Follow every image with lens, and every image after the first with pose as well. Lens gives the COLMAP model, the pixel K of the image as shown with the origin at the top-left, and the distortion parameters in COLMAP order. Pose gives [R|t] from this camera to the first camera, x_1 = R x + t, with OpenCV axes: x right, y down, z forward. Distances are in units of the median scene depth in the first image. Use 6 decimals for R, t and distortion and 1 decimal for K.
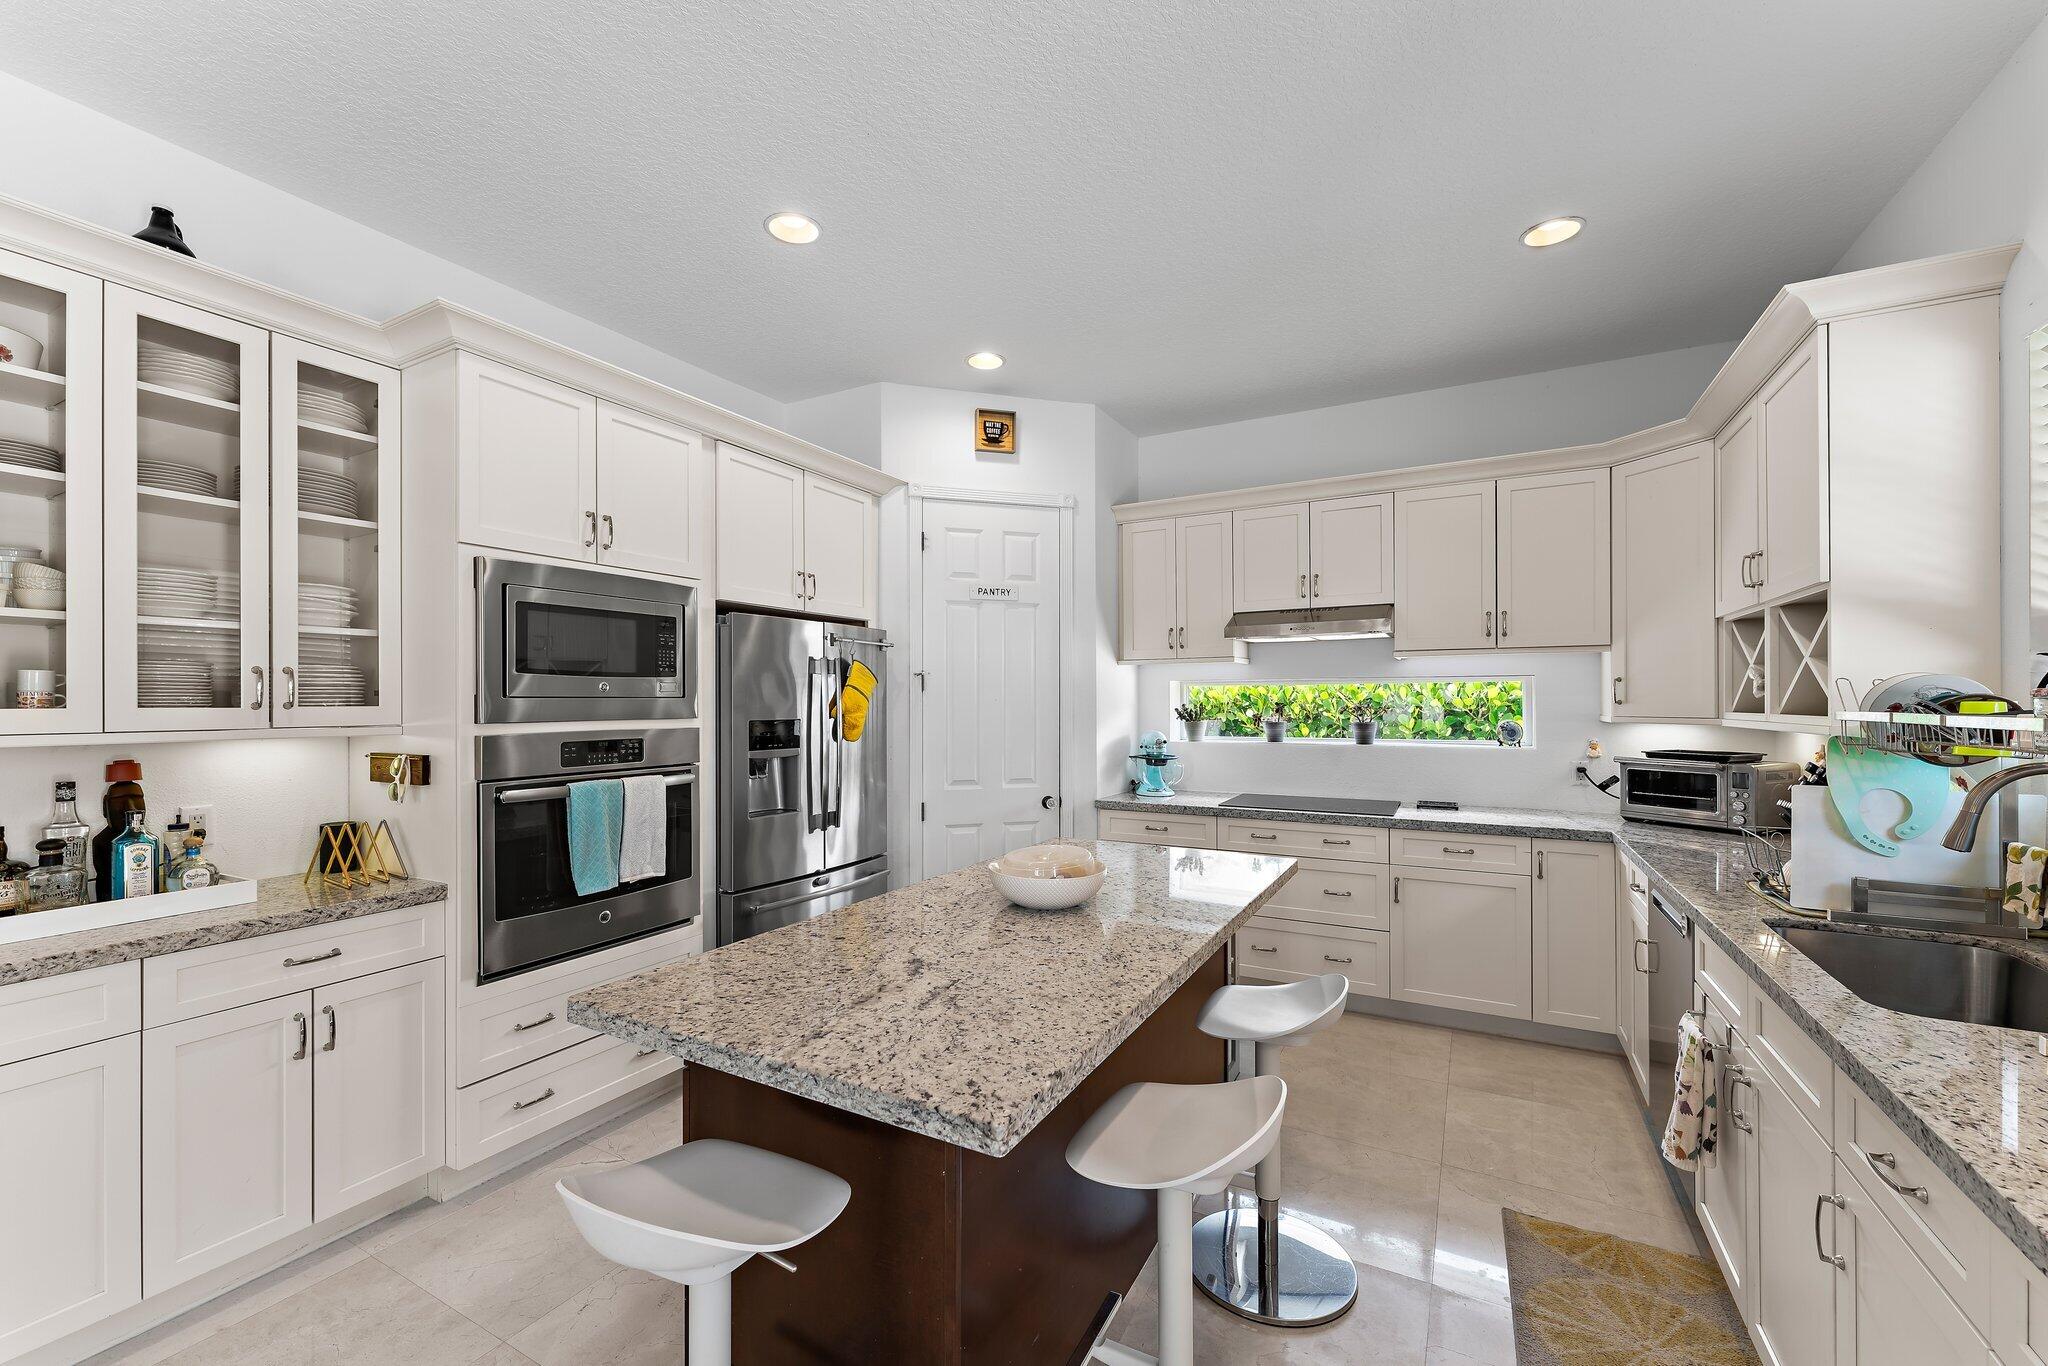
lens RADIAL K [[821.1, 0, 1014.0], [0, 821.1, 697.1], [0, 0, 1]] dist [-0.000303, 0.000075]
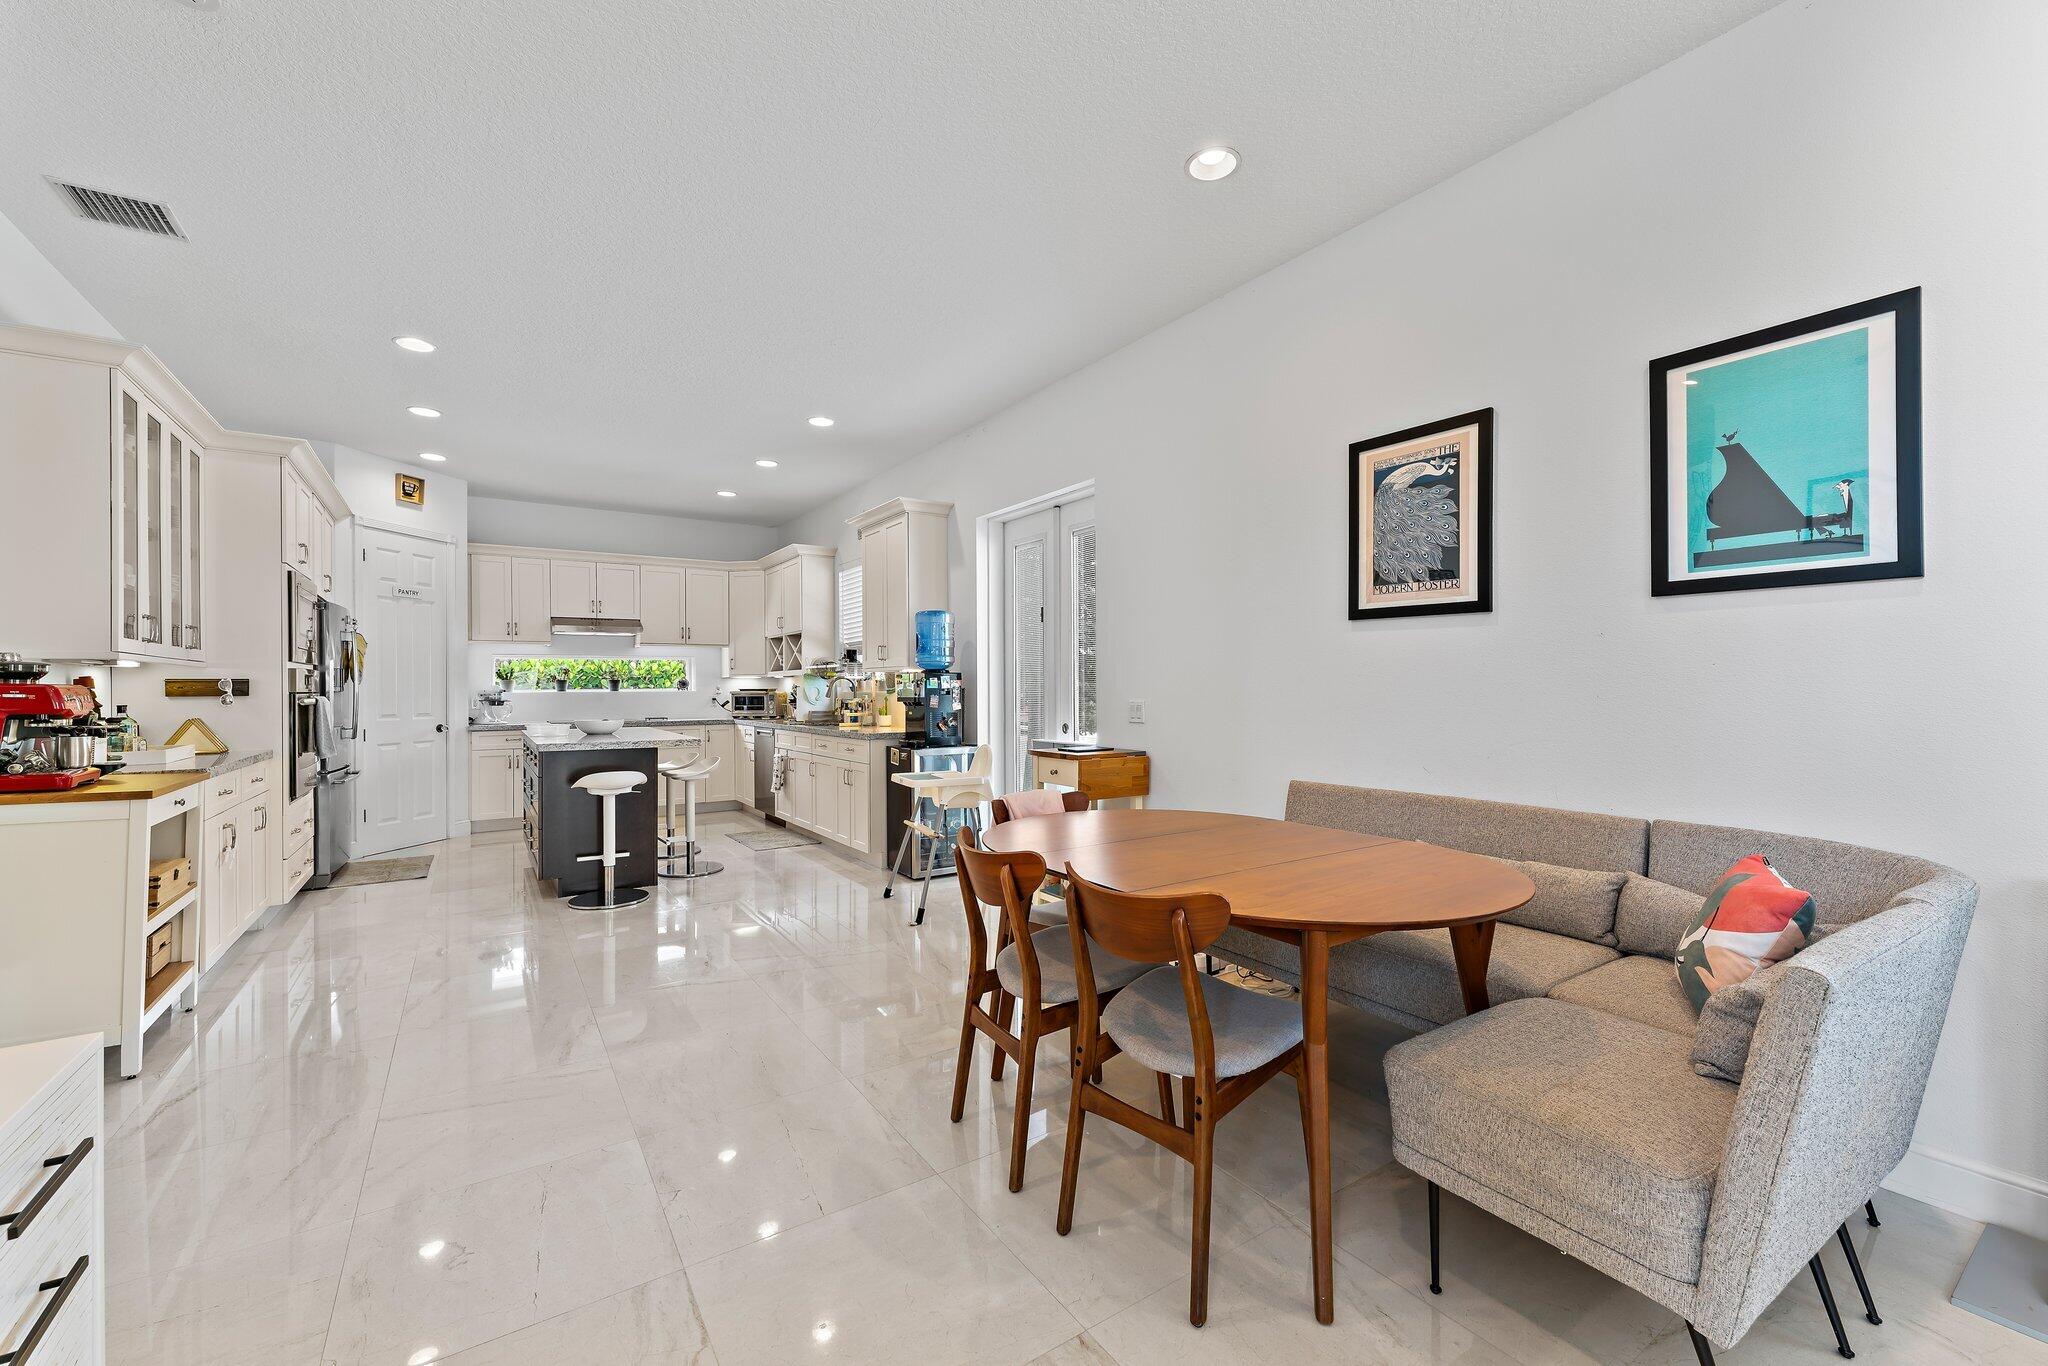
lens RADIAL K [[840.2, 0, 1031.3], [0, 840.2, 682.8], [0, 0, 1]] dist [-0.001432, -0.000112]
pose [[0.450049, 0.004566, 0.892992, -1.160055], [0.001430, 0.999982, -0.005834, 0.068288], [-0.893003, 0.003902, 0.450034, -0.974379]]
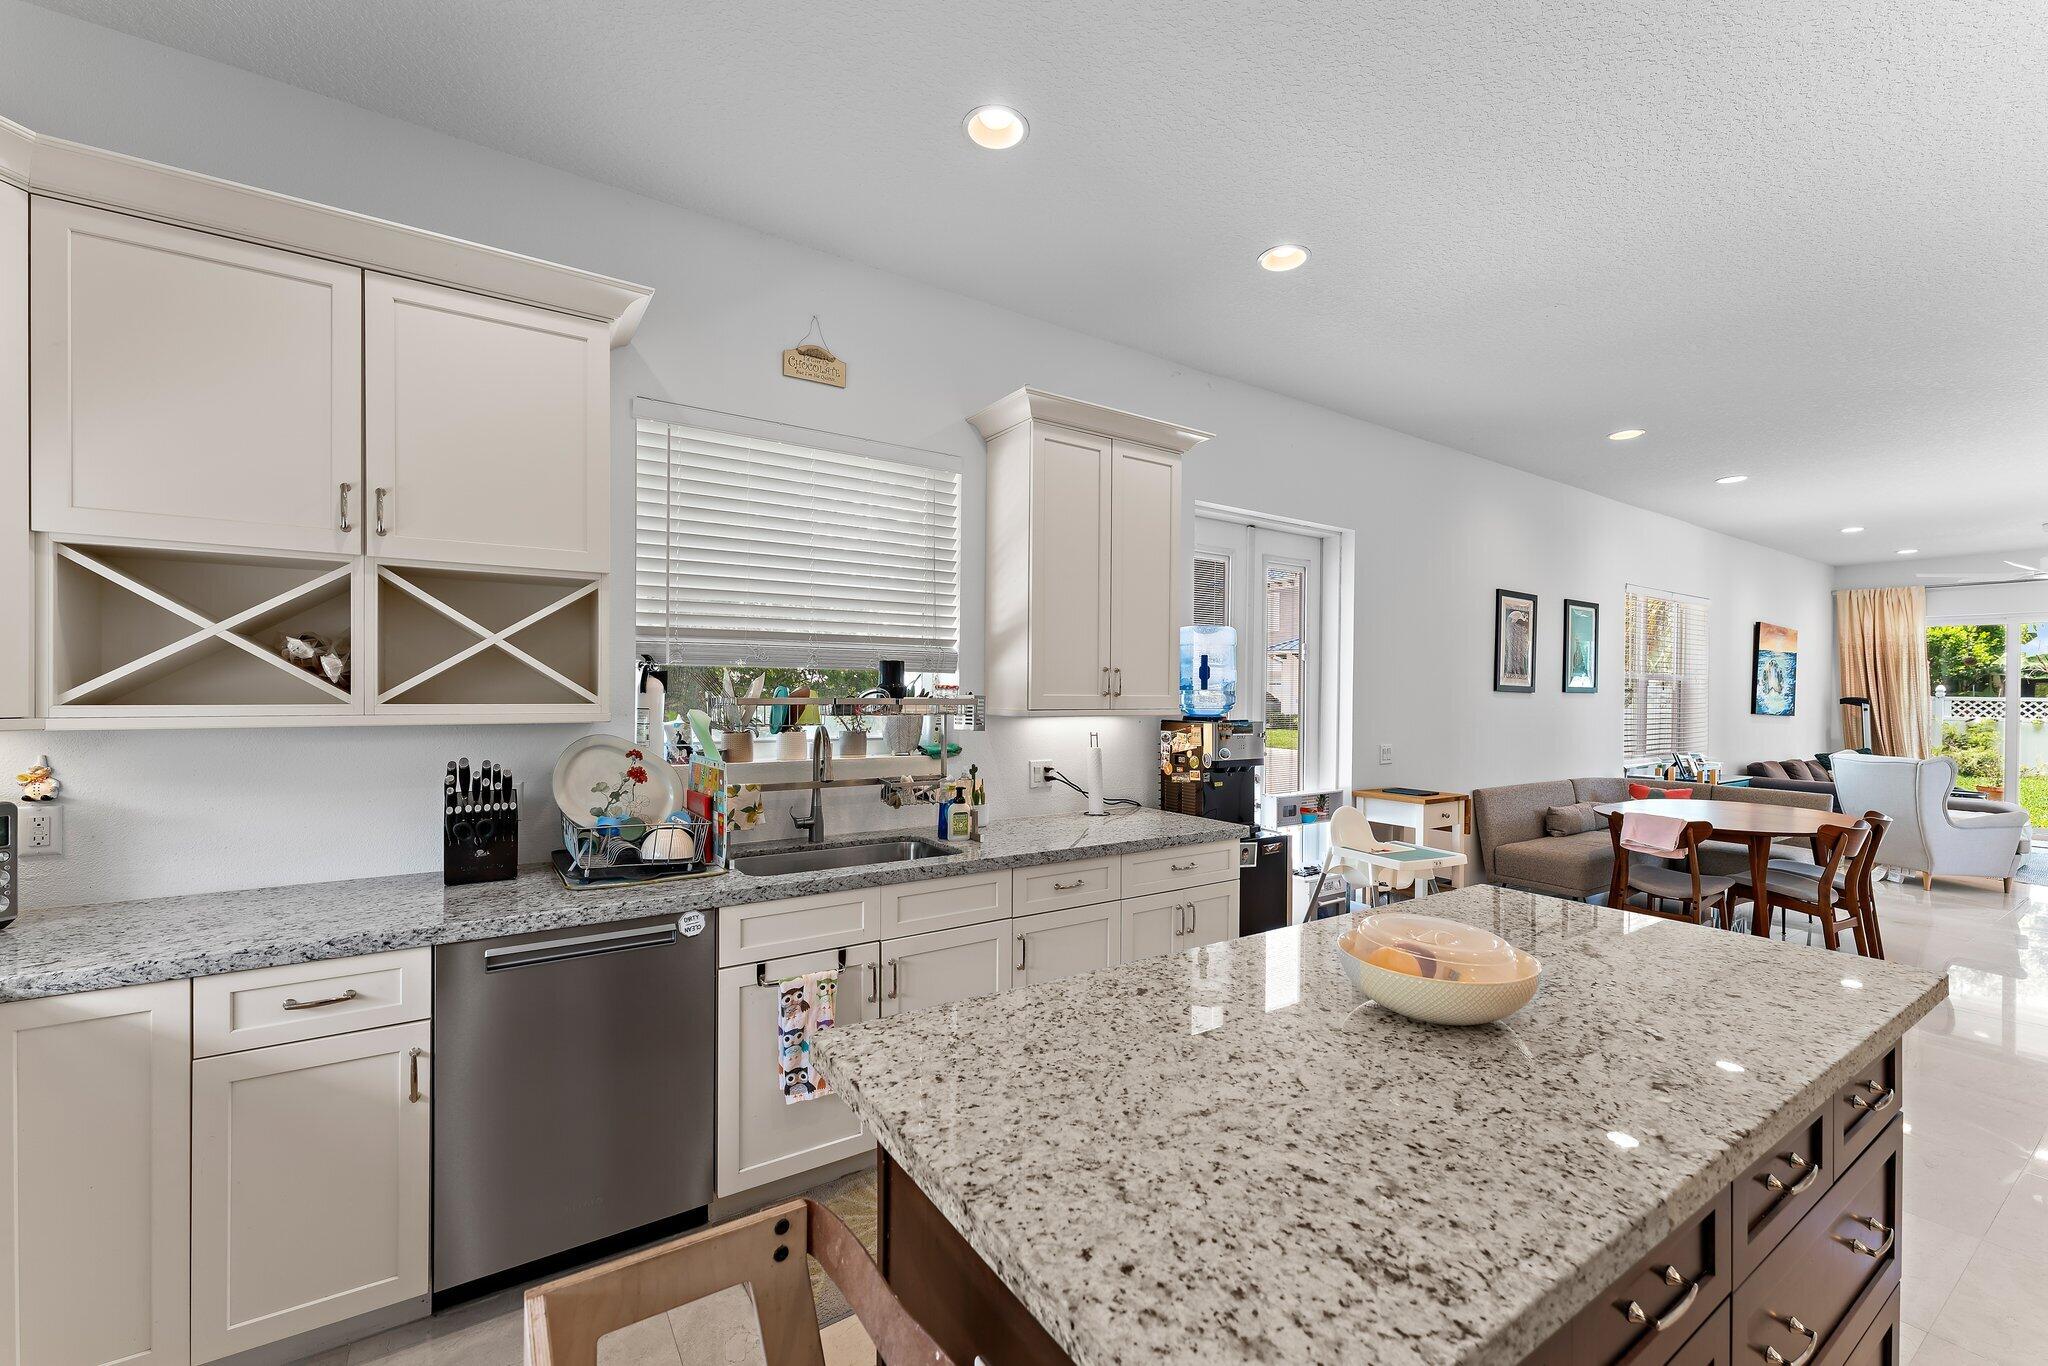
lens RADIAL K [[830.0, 0, 1032.0], [0, 830.0, 688.9], [0, 0, 1]] dist [-0.003095, -0.000245]
pose [[-0.892644, -0.003890, 0.450745, 0.019133], [-0.008841, 0.999921, -0.008879, 0.005725], [-0.450675, -0.011911, -0.892609, 1.118987]]
